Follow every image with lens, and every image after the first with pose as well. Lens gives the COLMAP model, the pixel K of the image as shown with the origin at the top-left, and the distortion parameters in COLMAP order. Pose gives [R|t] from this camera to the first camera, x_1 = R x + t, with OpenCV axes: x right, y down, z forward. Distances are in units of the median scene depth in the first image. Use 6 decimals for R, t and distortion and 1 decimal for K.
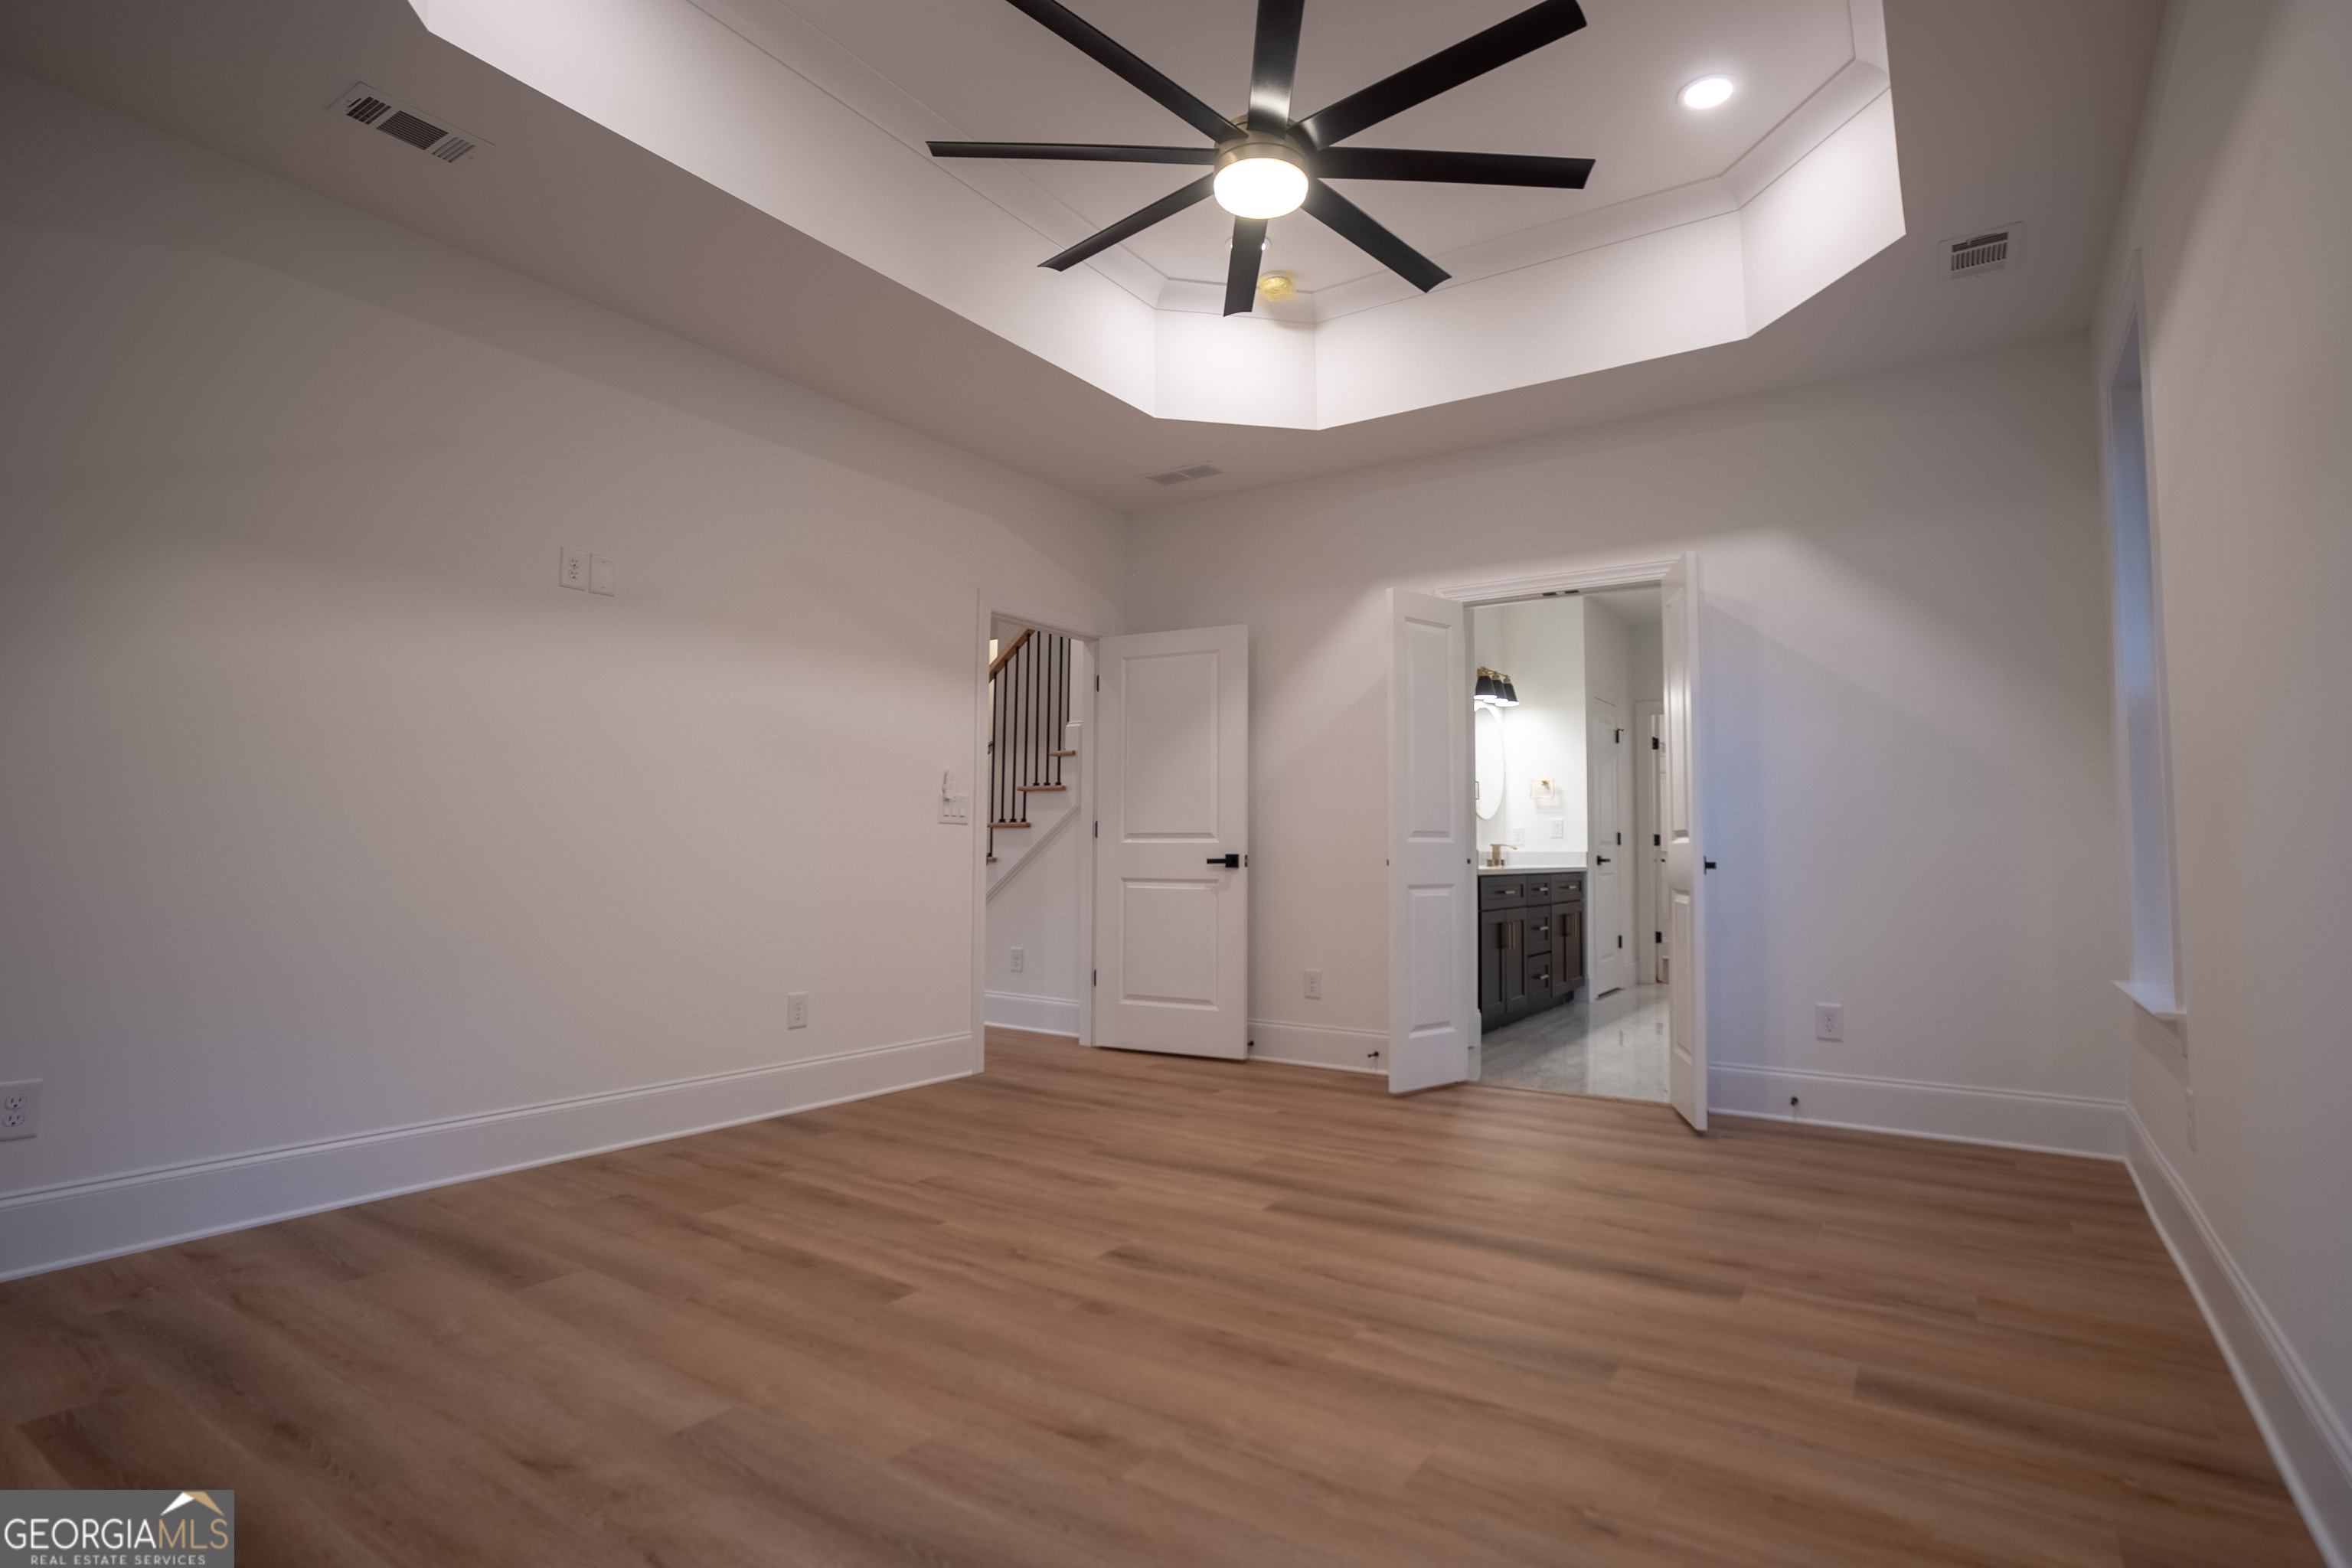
lens RADIAL K [[1150.7, 0, 1185.6], [0, 1150.7, 771.3], [0, 0, 1]] dist [-0.002050, -0.000111]
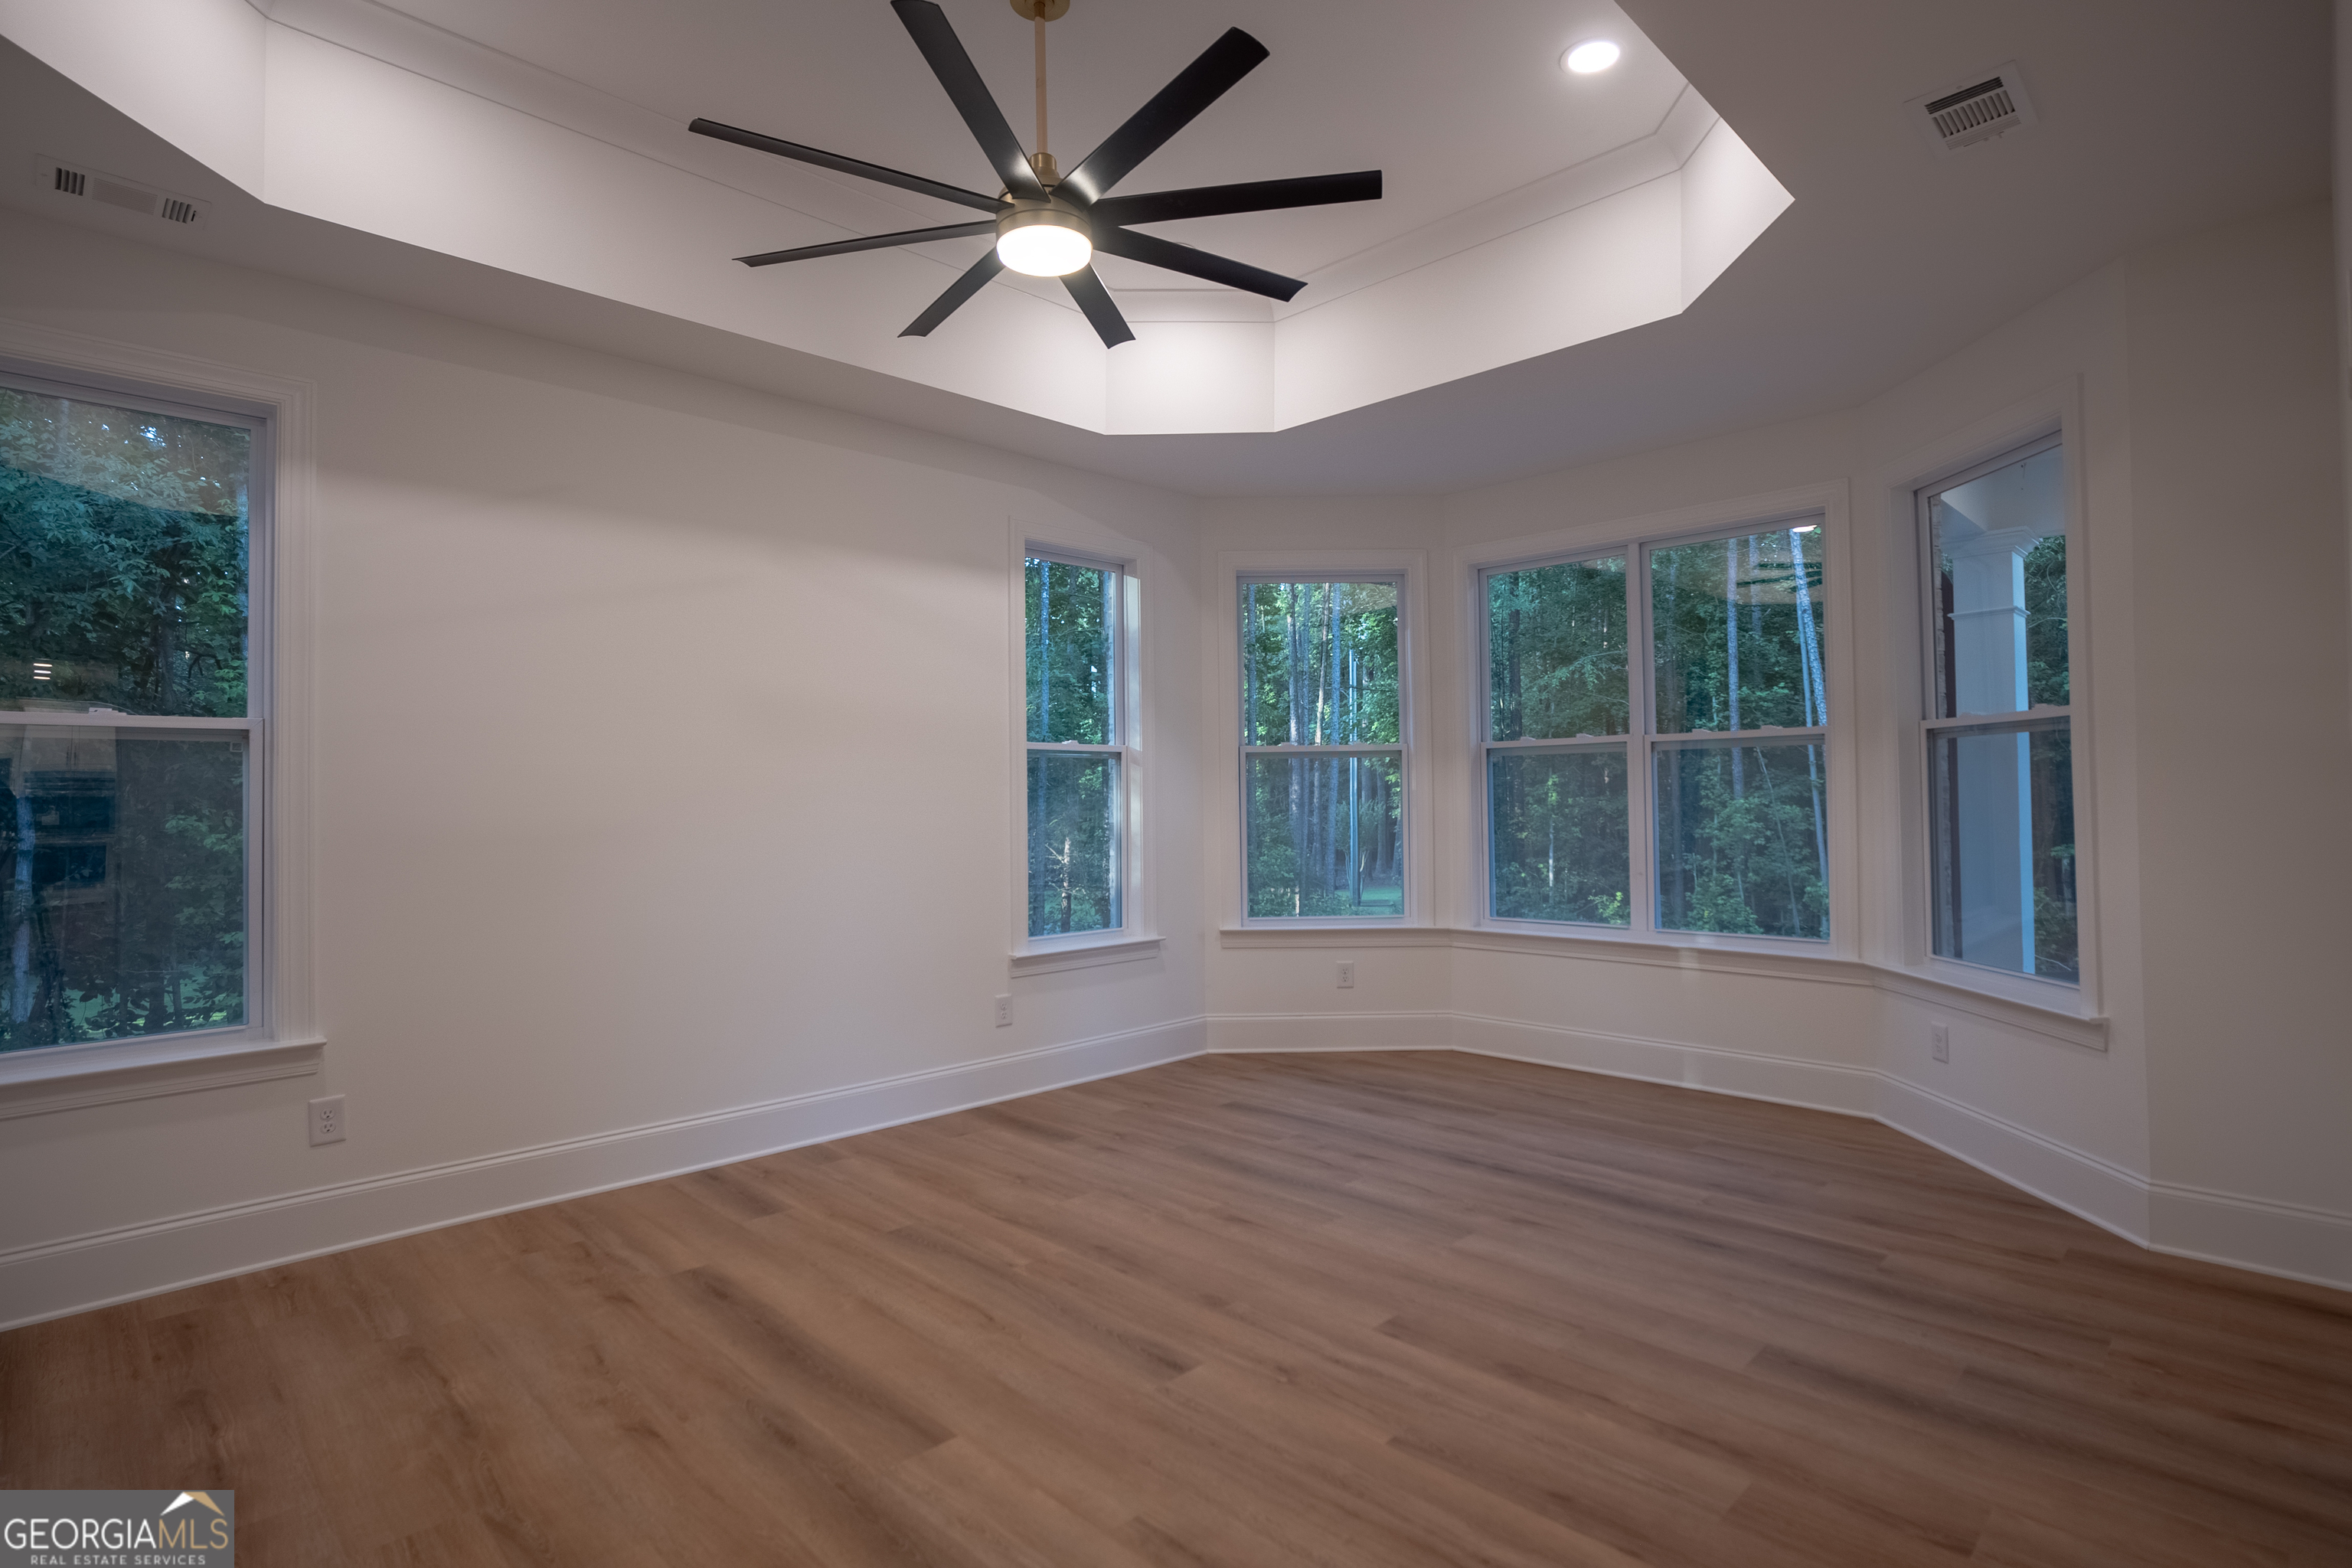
lens RADIAL K [[1150.7, 0, 1185.6], [0, 1150.7, 771.3], [0, 0, 1]] dist [-0.002050, -0.000111]
pose [[-0.980963, 0.009302, 0.193971, -0.269137], [-0.009078, 0.995563, -0.093654, 0.037720], [-0.193981, -0.093632, -0.976527, 2.103115]]
